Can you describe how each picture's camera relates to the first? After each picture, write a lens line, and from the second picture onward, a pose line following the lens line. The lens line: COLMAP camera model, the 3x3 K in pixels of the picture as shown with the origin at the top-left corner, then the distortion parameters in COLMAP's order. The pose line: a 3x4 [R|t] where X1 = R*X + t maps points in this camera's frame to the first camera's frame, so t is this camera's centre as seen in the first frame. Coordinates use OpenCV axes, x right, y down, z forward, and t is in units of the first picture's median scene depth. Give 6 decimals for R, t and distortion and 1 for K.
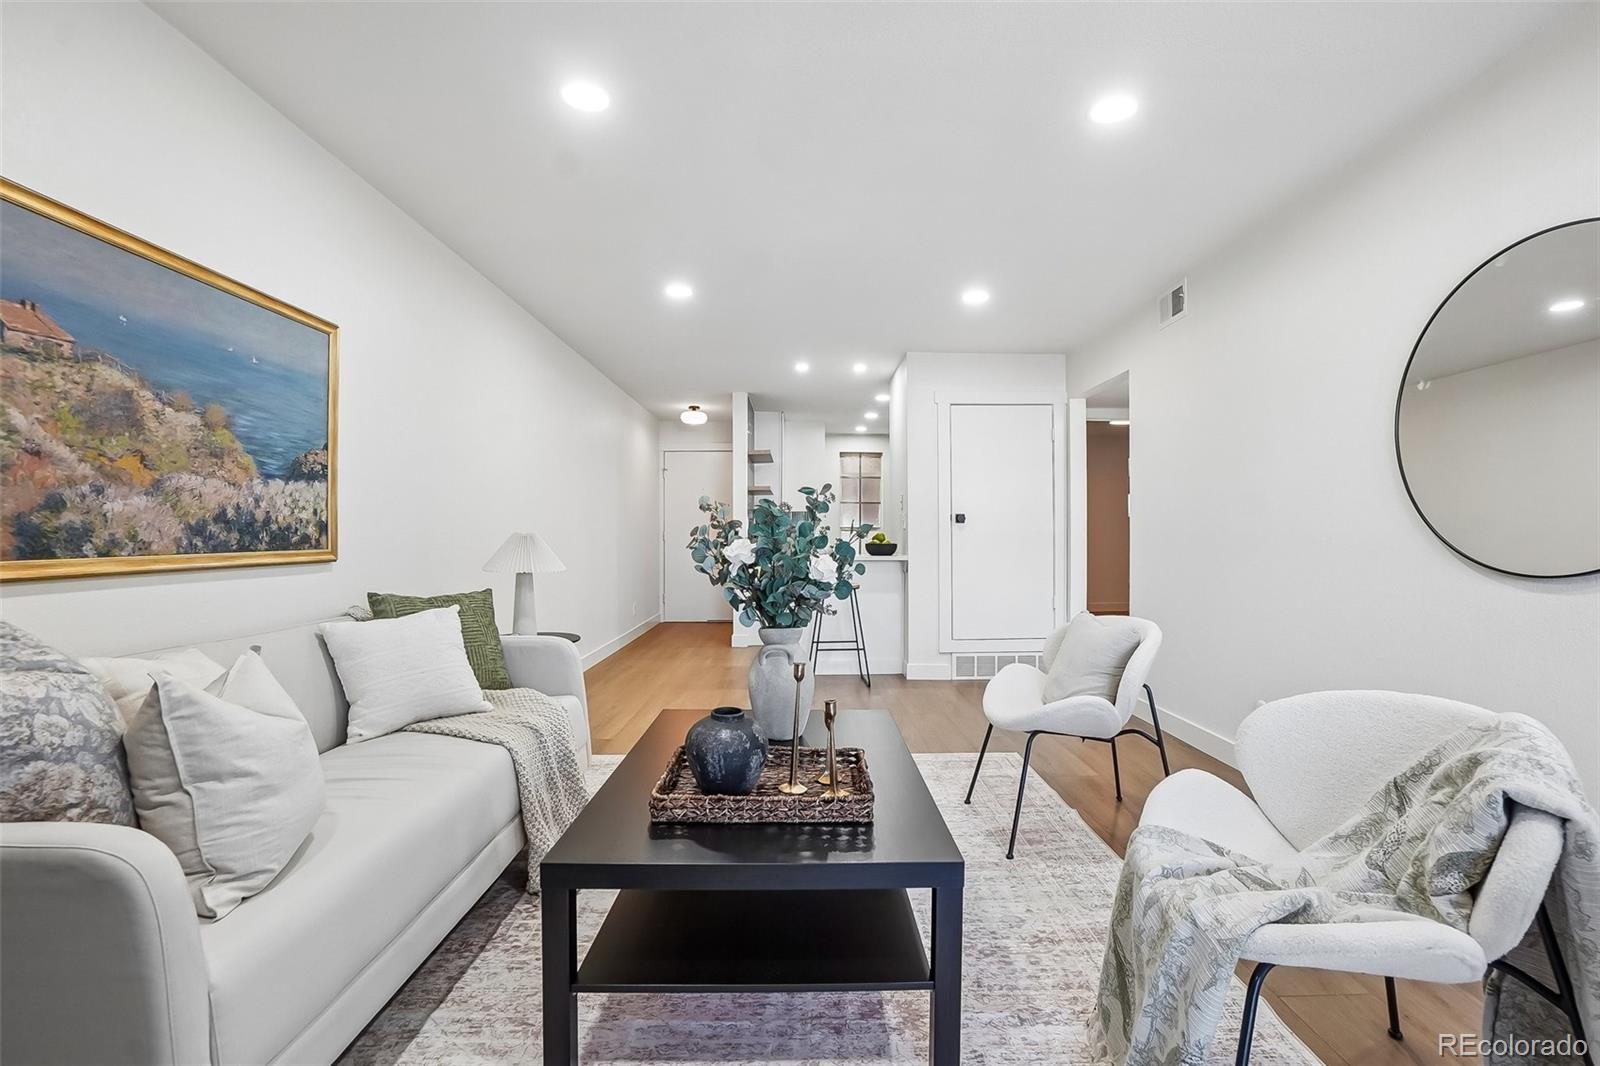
lens RADIAL K [[800.3, 0, 806.1], [0, 800.3, 518.8], [0, 0, 1]] dist [-0.022249, 0.028788]
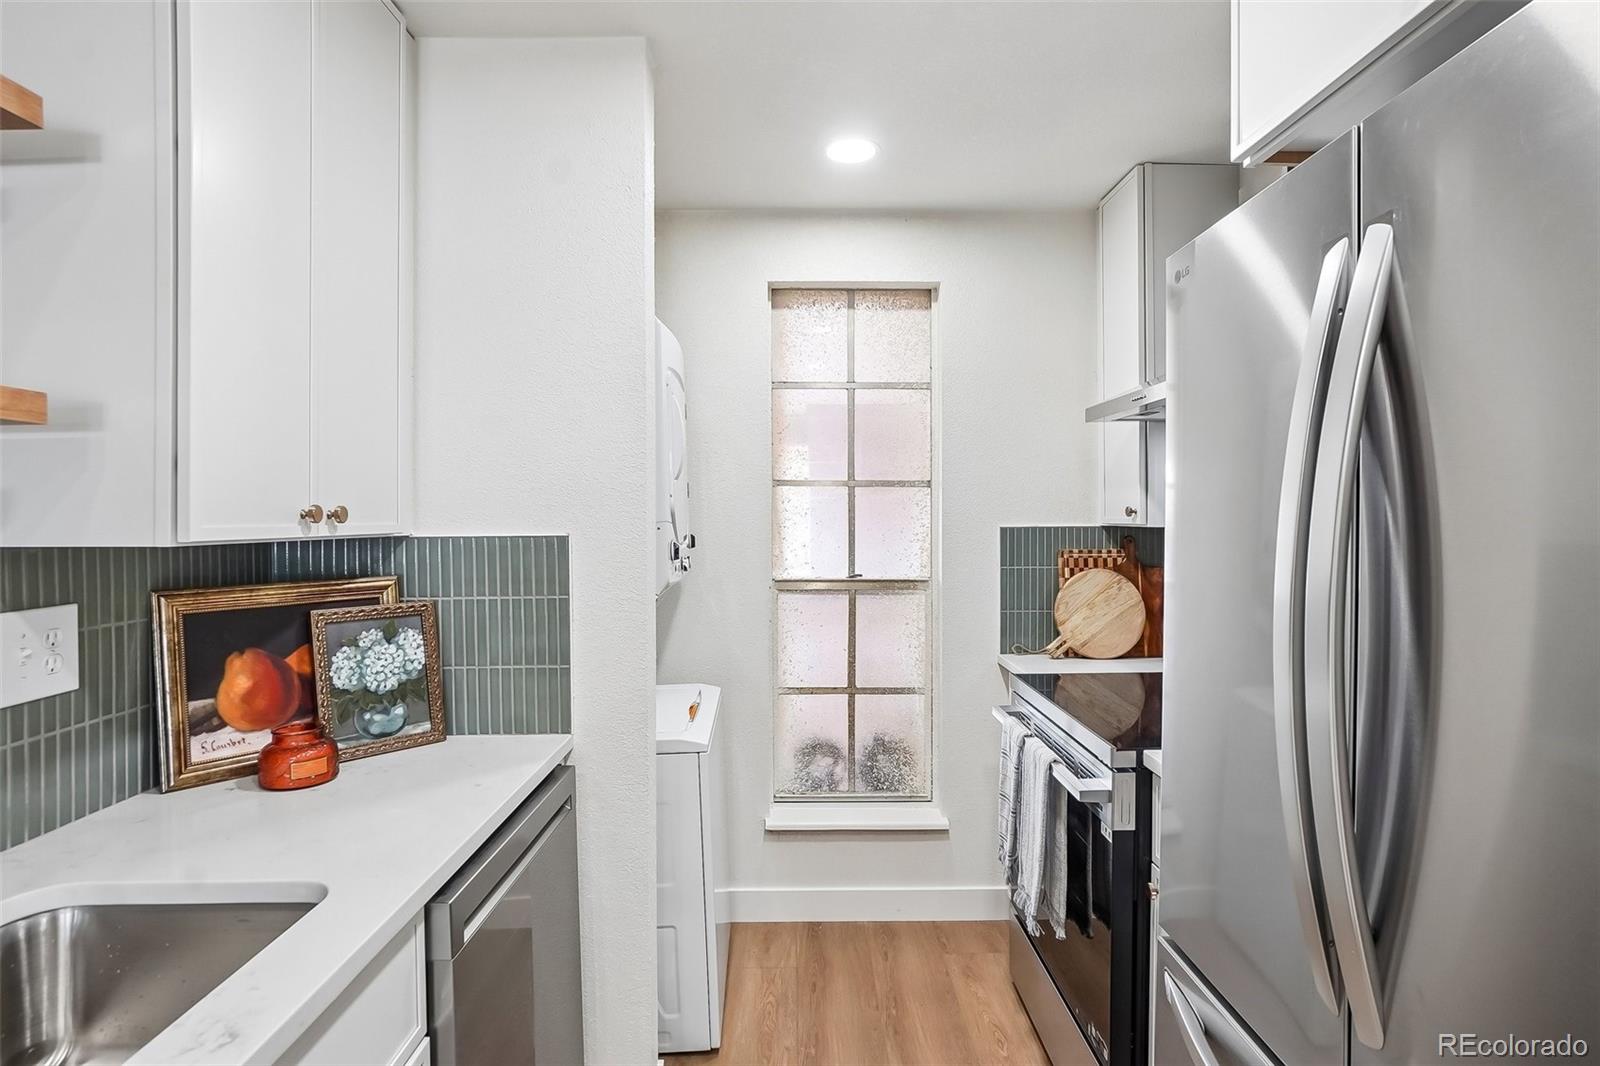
lens RADIAL K [[843.9, 0, 798.0], [0, 843.9, 520.4], [0, 0, 1]] dist [-0.045018, 0.021165]
pose [[0.999937, -0.006631, -0.009006, 0.052732], [0.006881, 0.999585, 0.027988, -0.015240], [0.008816, -0.028049, 0.999568, 0.727598]]
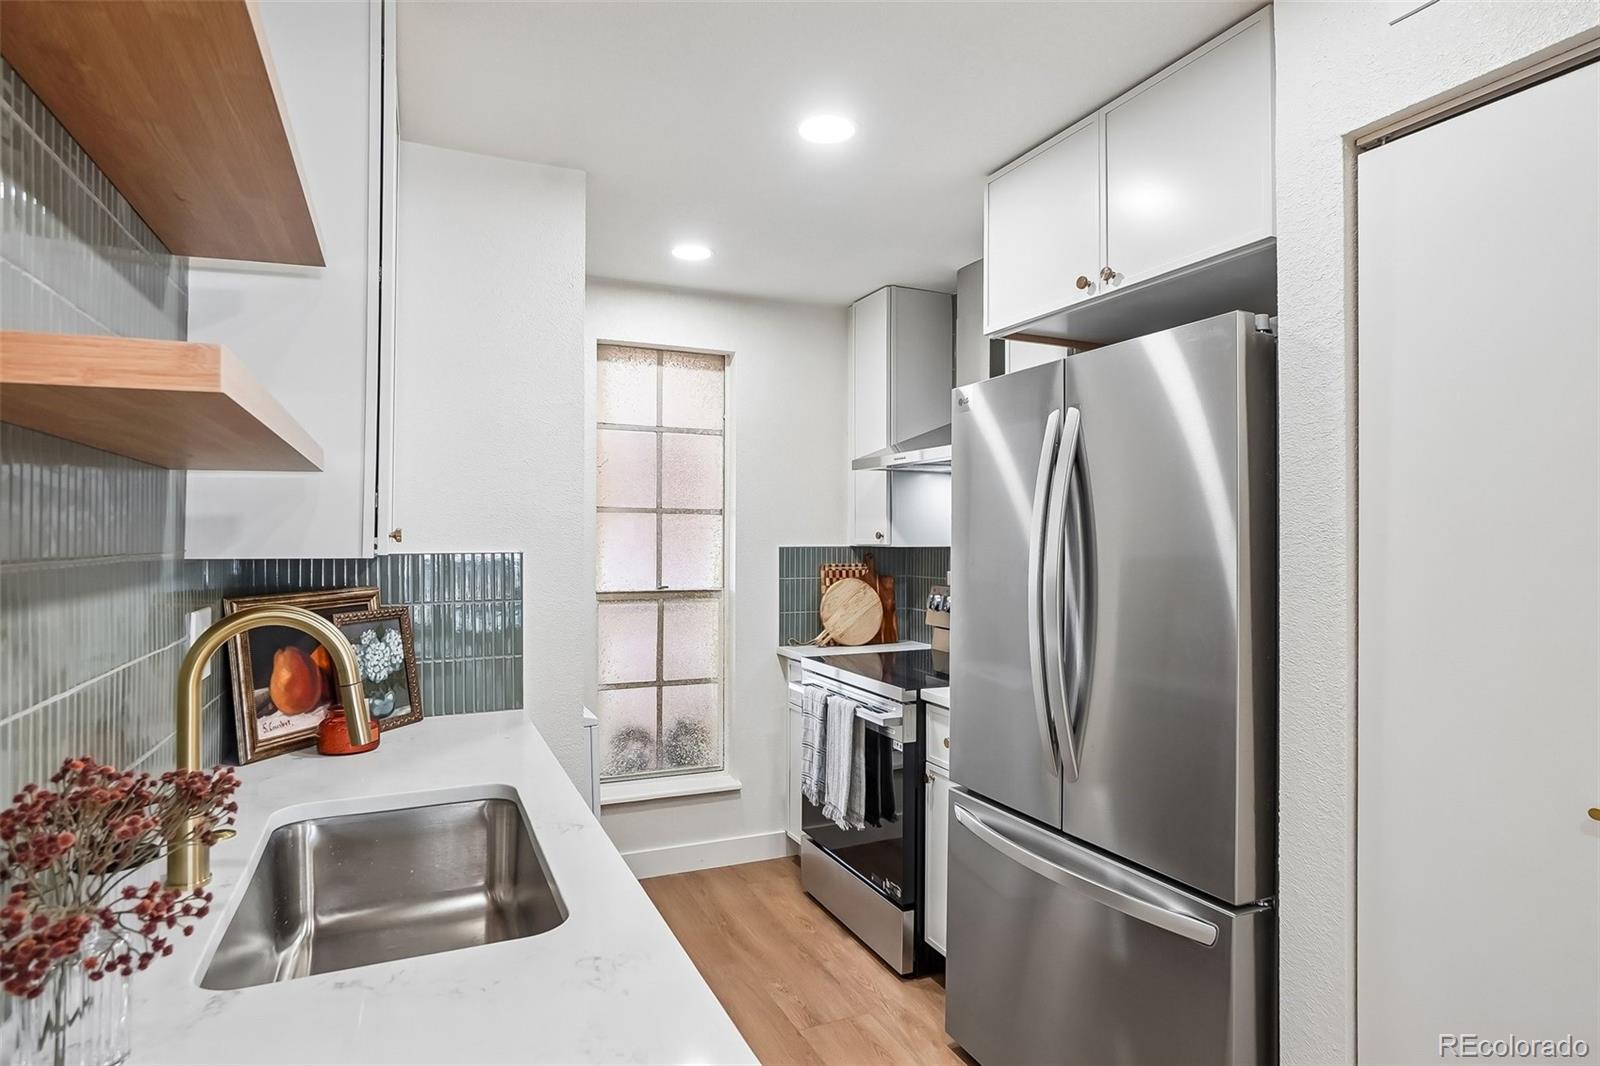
lens RADIAL K [[902.5, 0, 805.0], [0, 902.5, 527.6], [0, 0, 1]] dist [-0.002959, -0.000821]
pose [[0.918574, 0.001994, 0.395245, -0.019751], [-0.006997, 0.999913, 0.011216, -0.017200], [-0.395188, -0.013068, 0.918507, 0.655265]]
